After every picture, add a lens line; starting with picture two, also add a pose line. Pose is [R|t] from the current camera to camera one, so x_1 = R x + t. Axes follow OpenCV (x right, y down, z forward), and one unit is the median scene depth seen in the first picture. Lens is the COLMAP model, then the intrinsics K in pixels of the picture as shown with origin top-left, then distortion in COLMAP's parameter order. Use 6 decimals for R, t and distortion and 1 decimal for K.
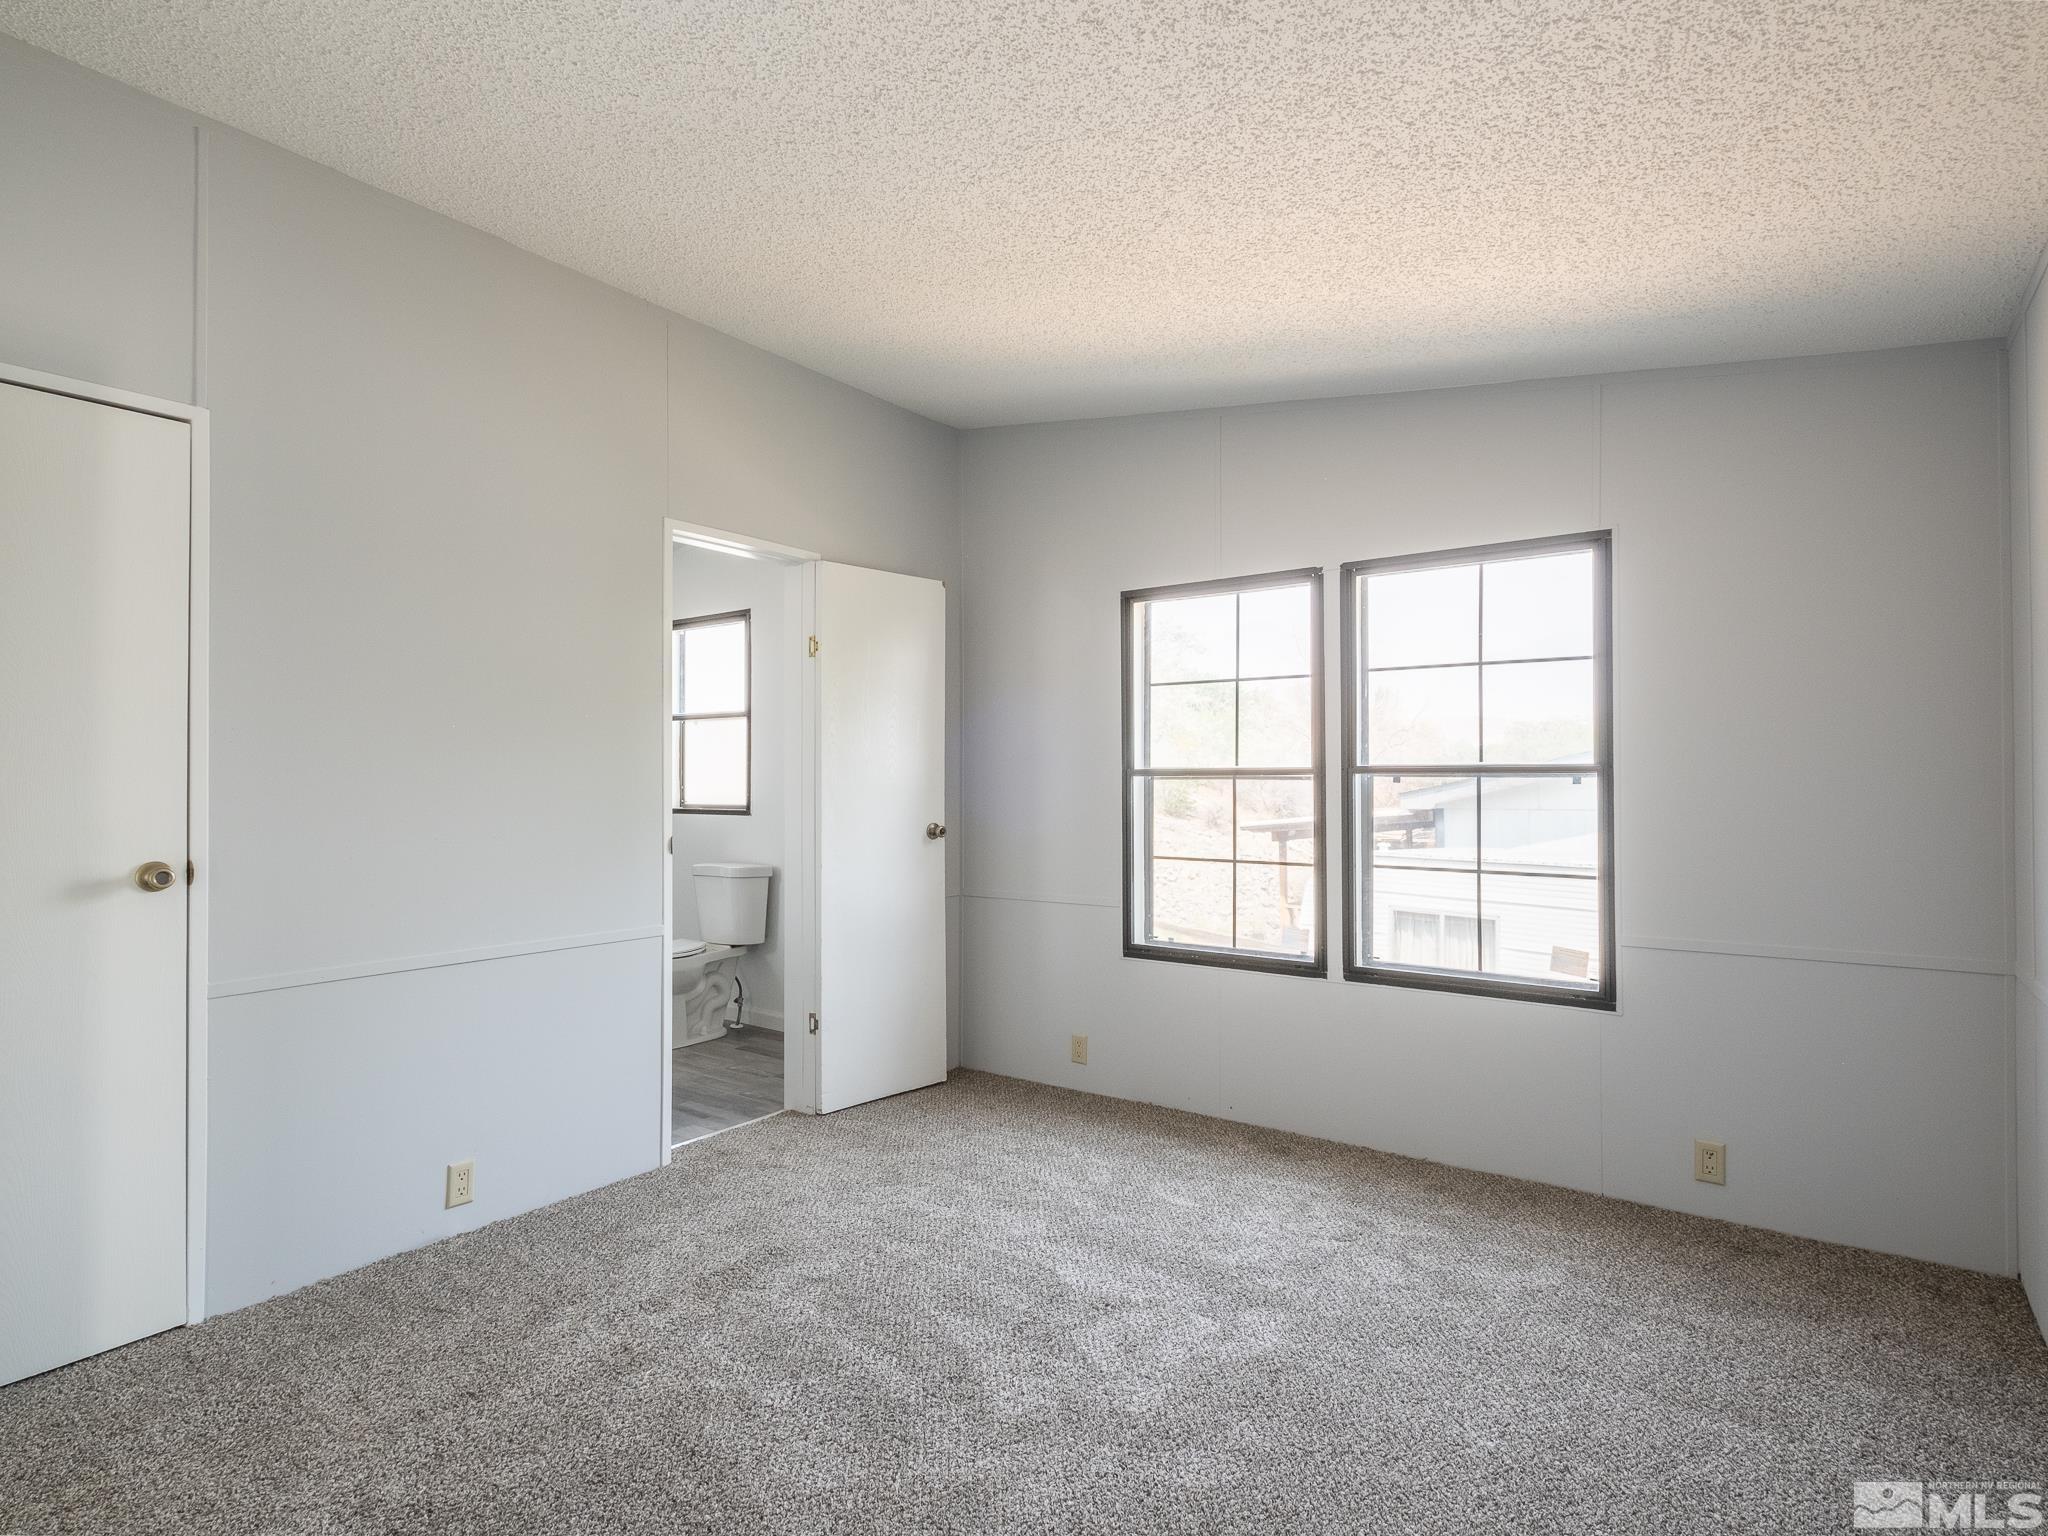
lens RADIAL K [[1056.6, 0, 1026.8], [0, 1056.6, 783.0], [0, 0, 1]] dist [0.011268, -0.009472]
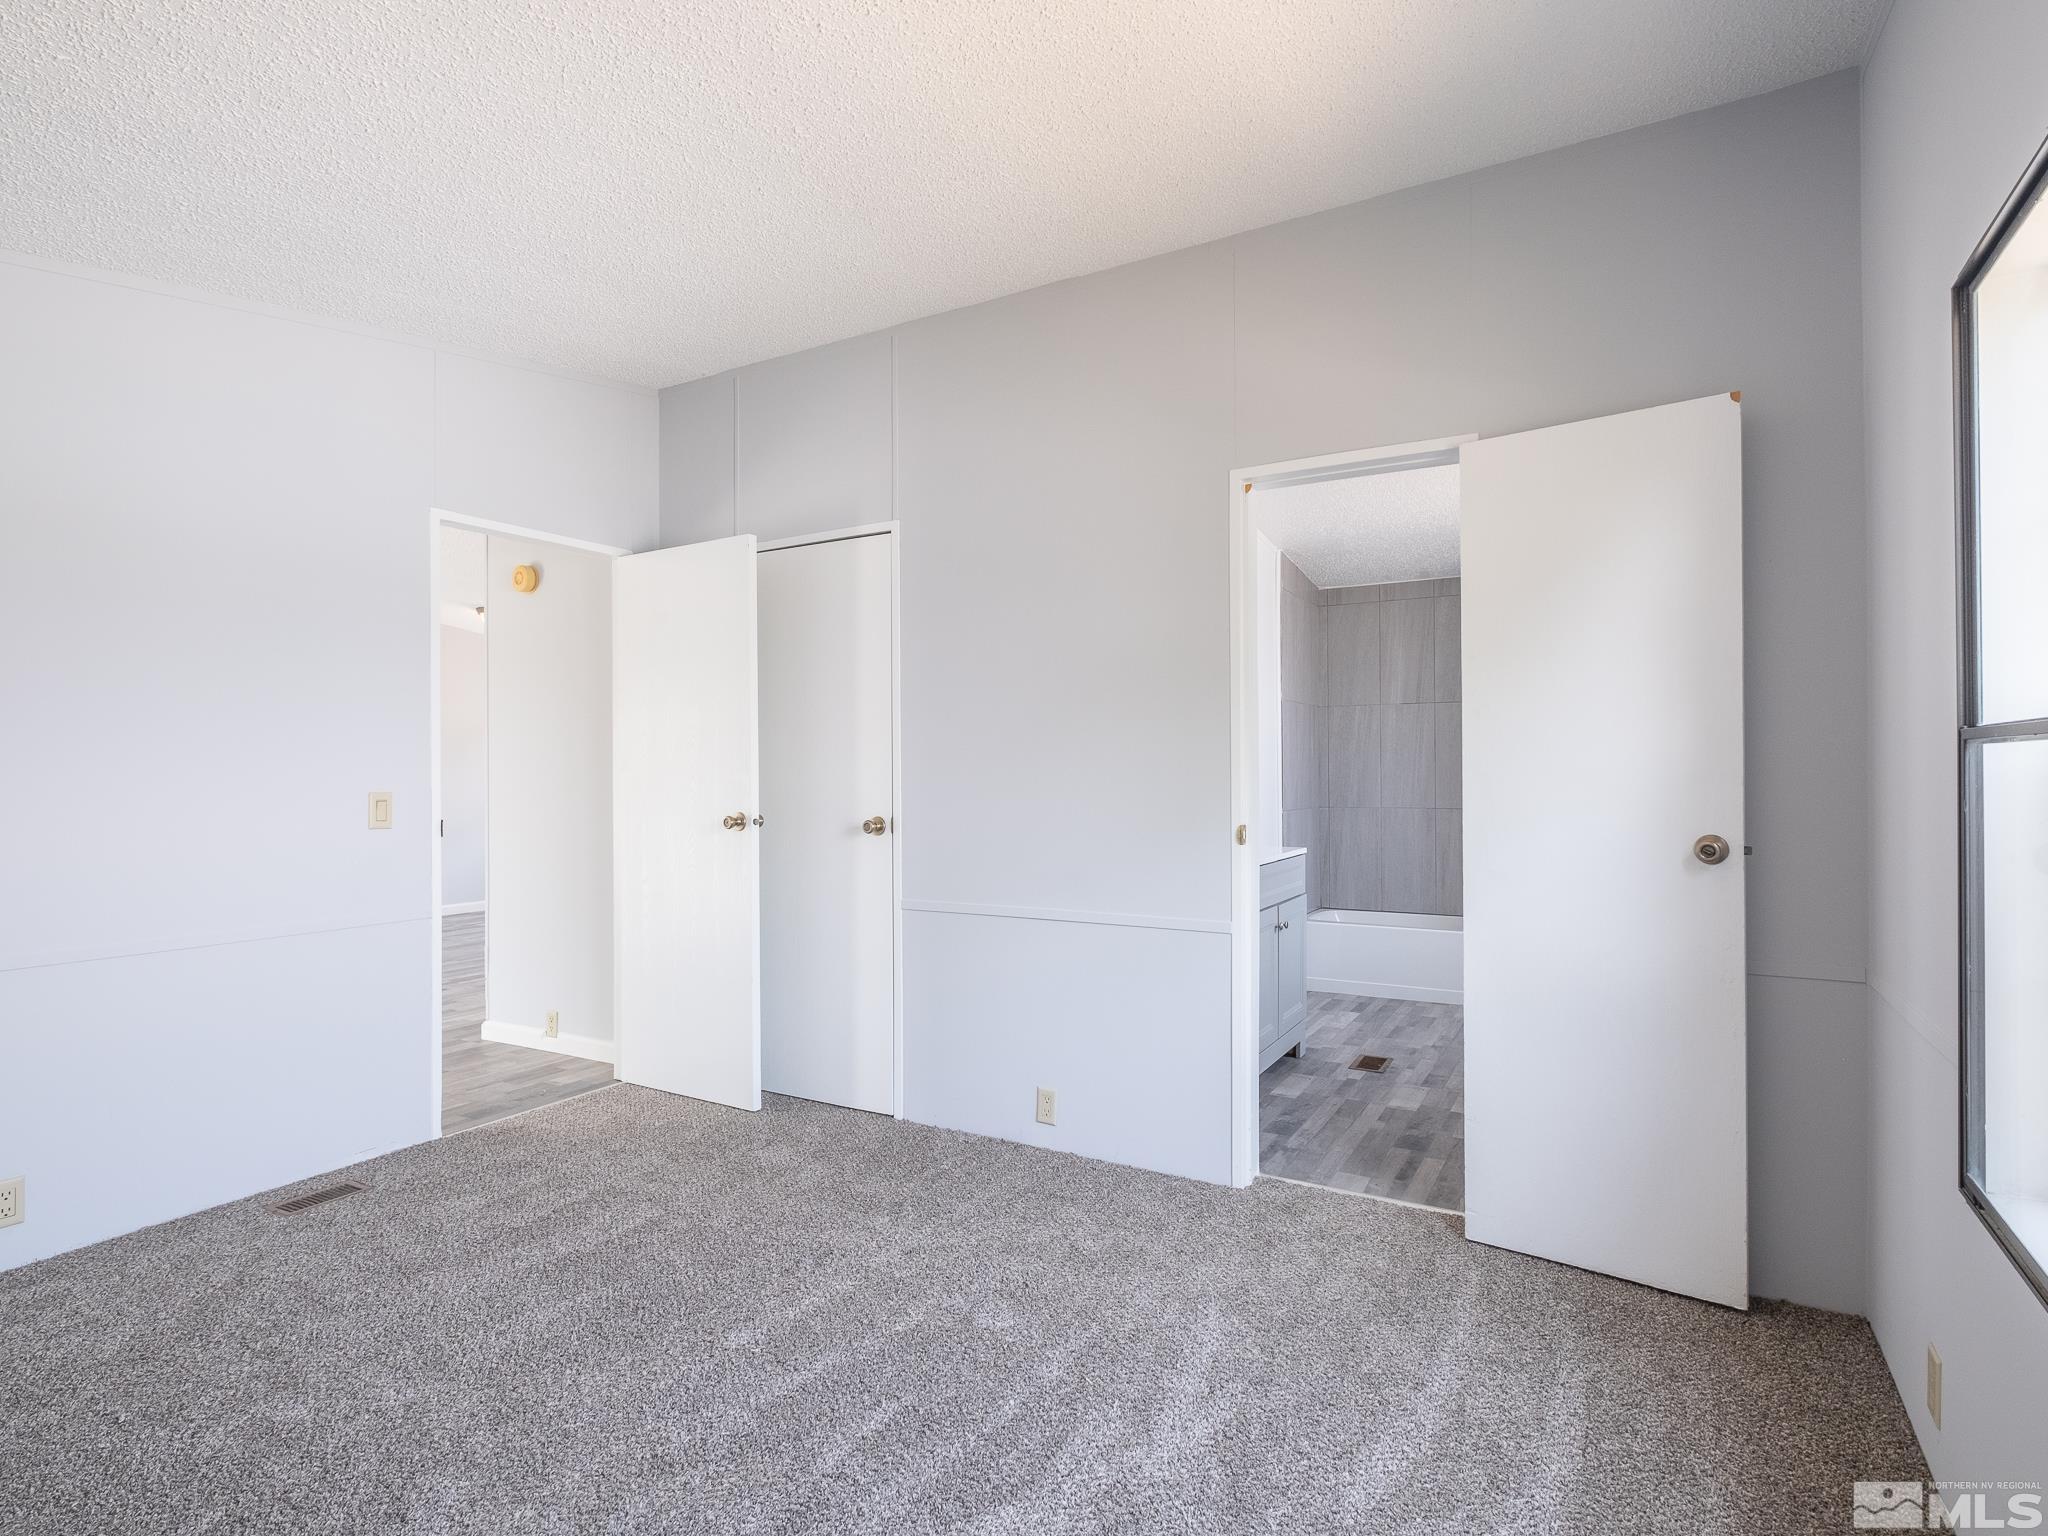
lens RADIAL K [[1056.6, 0, 1029.3], [0, 1056.6, 770.3], [0, 0, 1]] dist [0.011268, -0.009472]
pose [[0.095639, 0.004288, -0.995407, 0.622110], [0.010569, 0.999930, 0.005323, -0.000974], [0.995360, -0.011029, 0.095587, 0.861046]]
